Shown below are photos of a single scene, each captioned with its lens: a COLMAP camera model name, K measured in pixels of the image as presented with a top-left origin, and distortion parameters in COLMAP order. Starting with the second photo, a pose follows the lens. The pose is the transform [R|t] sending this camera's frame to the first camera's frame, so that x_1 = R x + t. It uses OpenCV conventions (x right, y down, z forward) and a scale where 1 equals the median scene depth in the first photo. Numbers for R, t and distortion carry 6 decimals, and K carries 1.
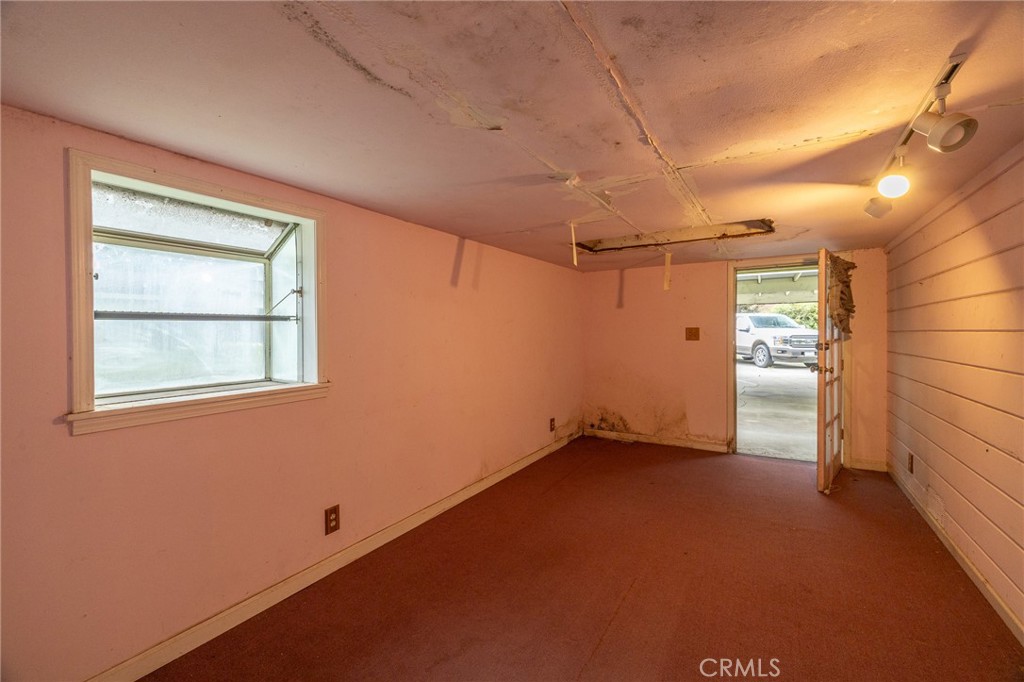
lens RADIAL K [[427.4, 0, 507.5], [0, 427.4, 338.6], [0, 0, 1]] dist [0.001789, 0.000472]
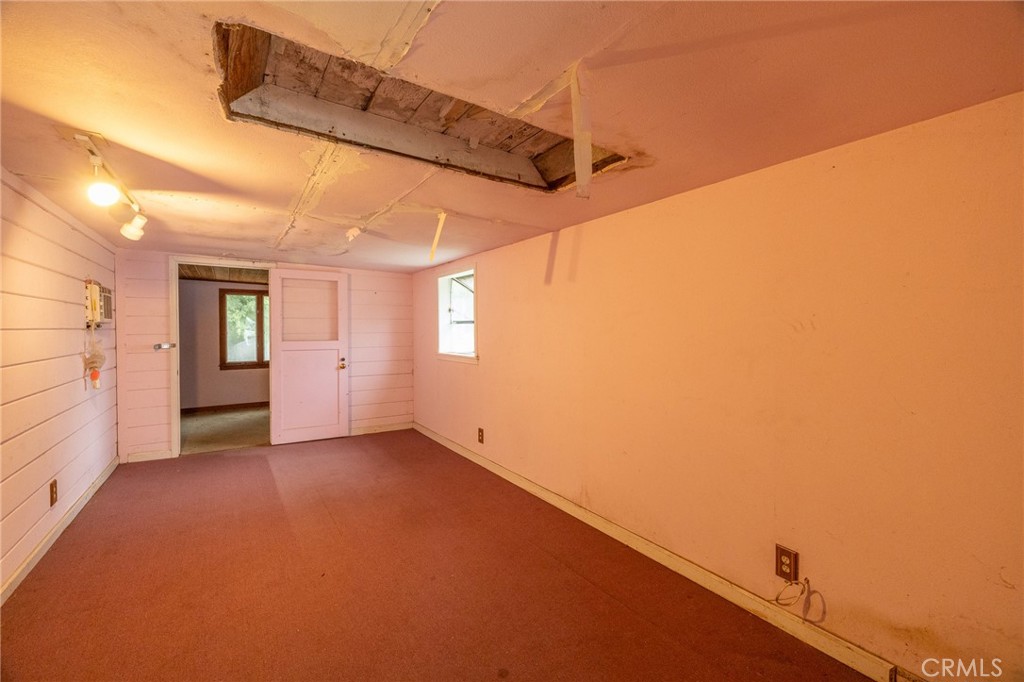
lens RADIAL K [[427.4, 0, 507.3], [0, 427.4, 340.3], [0, 0, 1]] dist [0.001789, 0.000472]
pose [[-0.414461, 0.029822, -0.909578, 0.824056], [-0.017301, 0.999024, 0.040638, -0.029729], [0.909903, 0.032579, -0.413541, 1.322943]]
